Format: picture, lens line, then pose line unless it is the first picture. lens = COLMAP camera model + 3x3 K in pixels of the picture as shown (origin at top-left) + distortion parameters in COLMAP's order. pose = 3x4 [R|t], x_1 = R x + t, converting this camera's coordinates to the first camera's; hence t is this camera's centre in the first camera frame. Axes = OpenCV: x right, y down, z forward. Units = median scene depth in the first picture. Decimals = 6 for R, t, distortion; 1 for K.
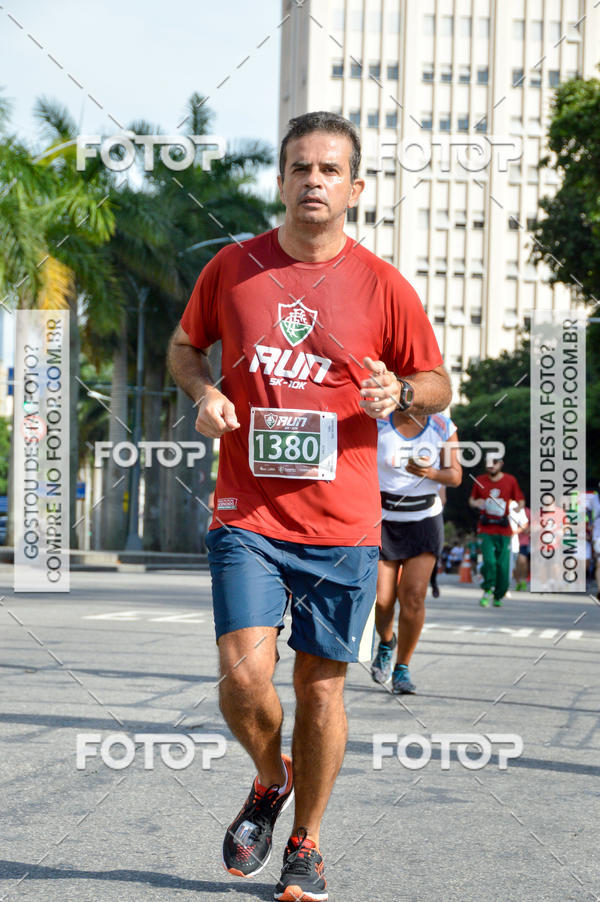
lens RADIAL K [[3003.0, 0, 373.4], [0, 3003.0, 454.5], [0, 0, 1]] dist [0.185505, -0.558115]
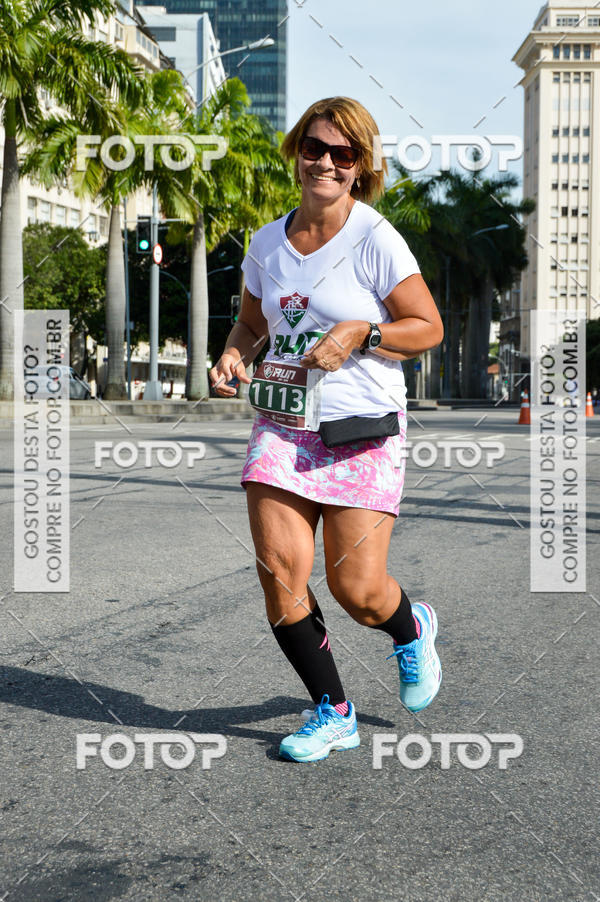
lens RADIAL K [[1742.2, 0, 275.7], [0, 1742.2, 516.0], [0, 0, 1]] dist [0.021535, 0.177474]
pose [[0.992855, -0.017877, -0.117984, -0.057702], [0.027775, 0.996180, 0.082784, 0.011964], [0.116054, -0.085470, 0.989559, -0.088531]]
